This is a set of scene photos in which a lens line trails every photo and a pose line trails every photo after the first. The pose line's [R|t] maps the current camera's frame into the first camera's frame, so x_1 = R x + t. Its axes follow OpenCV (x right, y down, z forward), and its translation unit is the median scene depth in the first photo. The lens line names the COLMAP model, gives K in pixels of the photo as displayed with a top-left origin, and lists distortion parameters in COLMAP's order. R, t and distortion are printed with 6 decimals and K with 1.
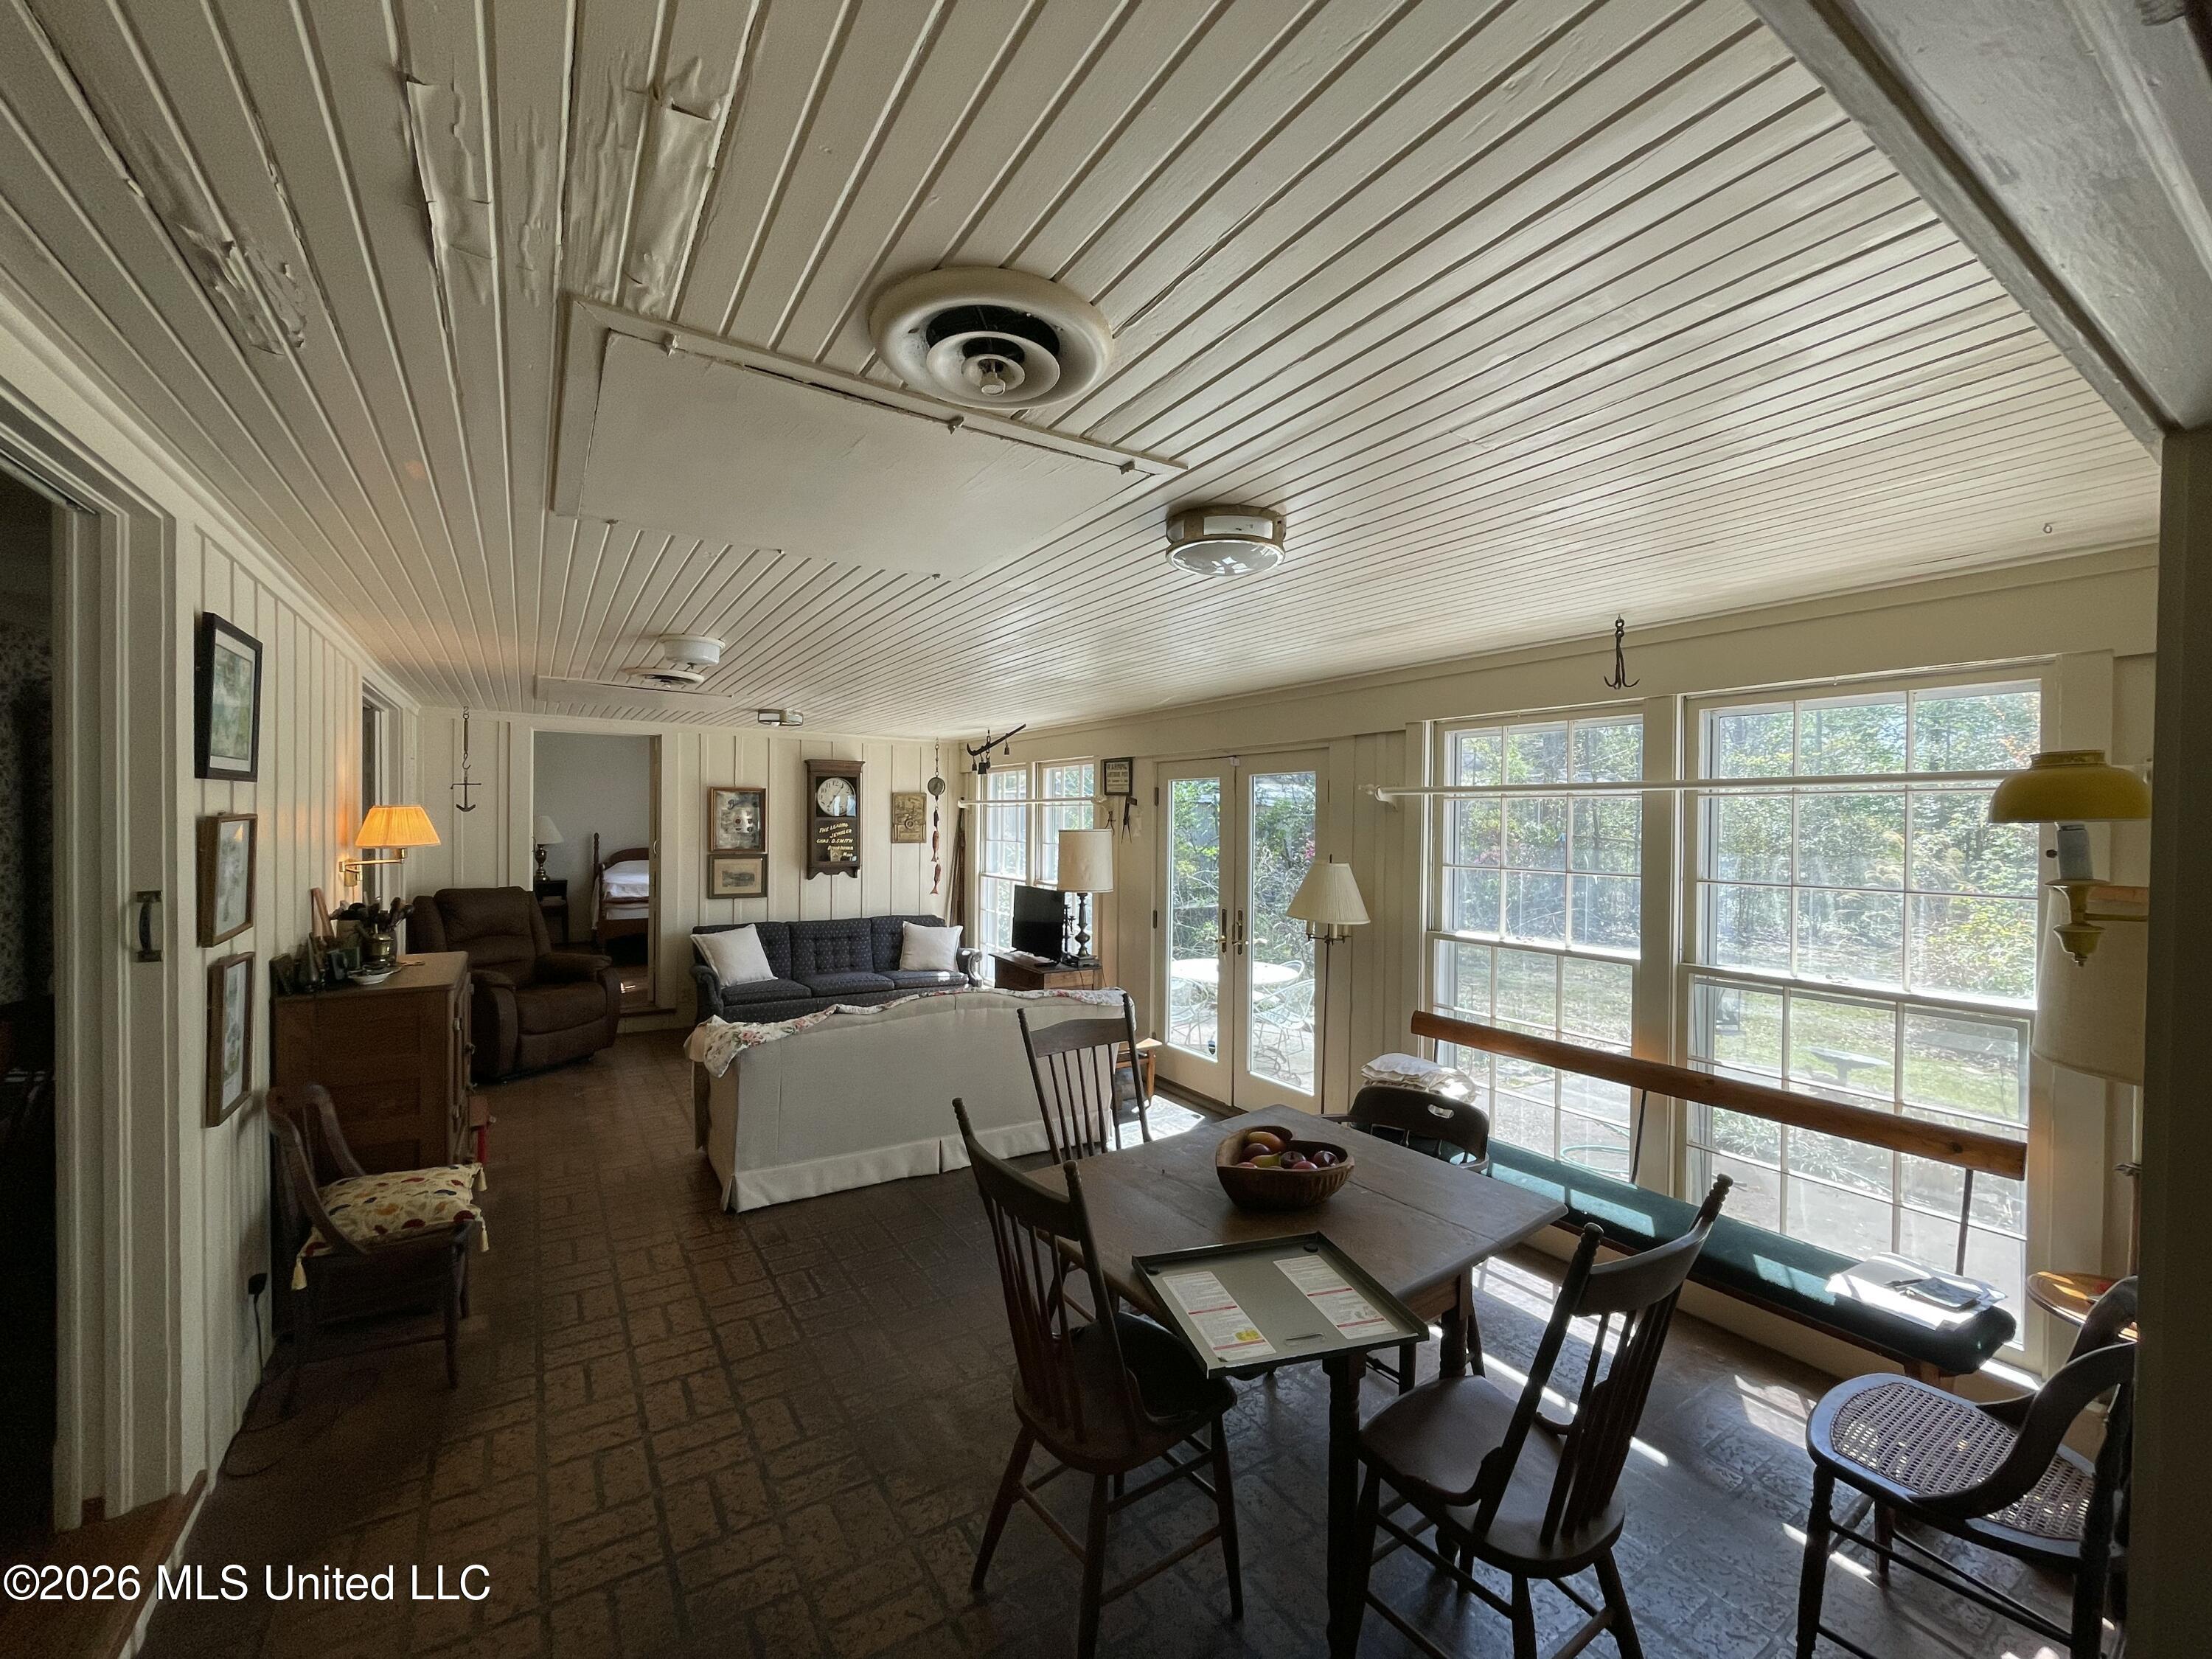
lens RADIAL K [[898.6, 0, 1110.0], [0, 898.6, 833.9], [0, 0, 1]] dist [-0.002791, 0.000257]
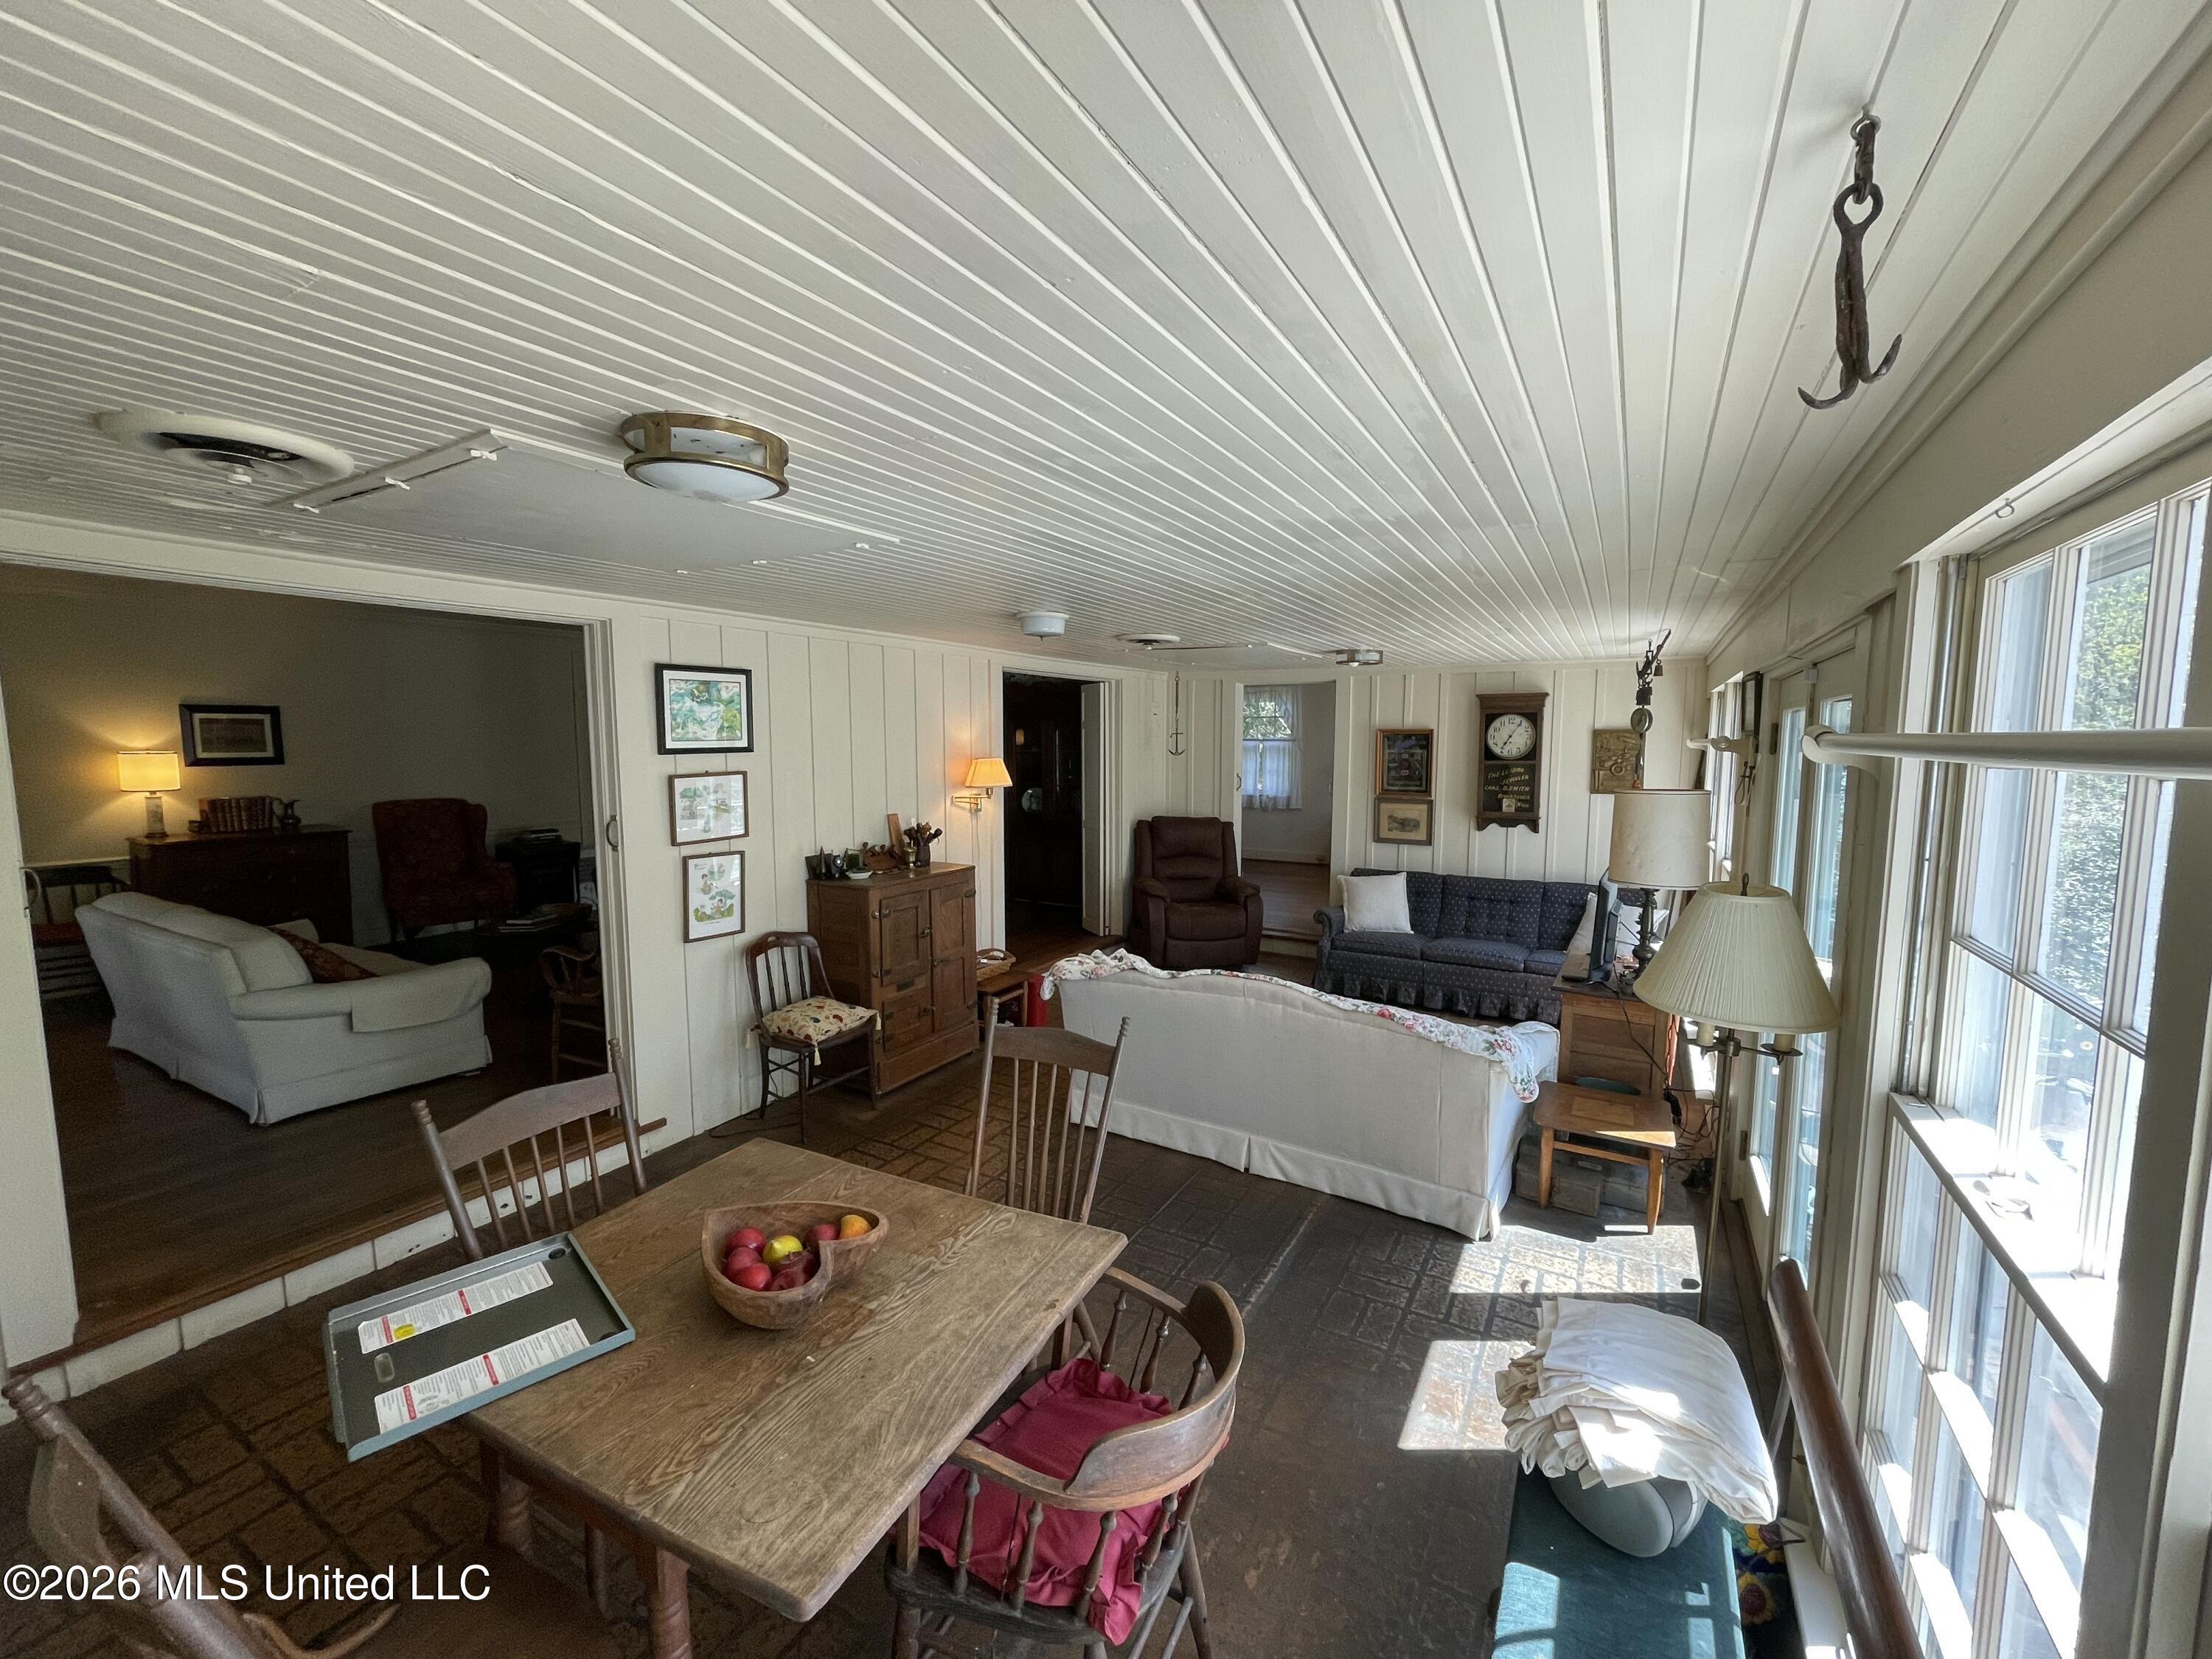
lens RADIAL K [[898.6, 0, 1109.5], [0, 898.6, 835.4], [0, 0, 1]] dist [-0.002791, 0.000257]
pose [[0.451592, 0.086074, -0.888063, 0.688301], [-0.011777, 0.995824, 0.090530, -0.049187], [0.892147, -0.030424, 0.450720, 0.643066]]
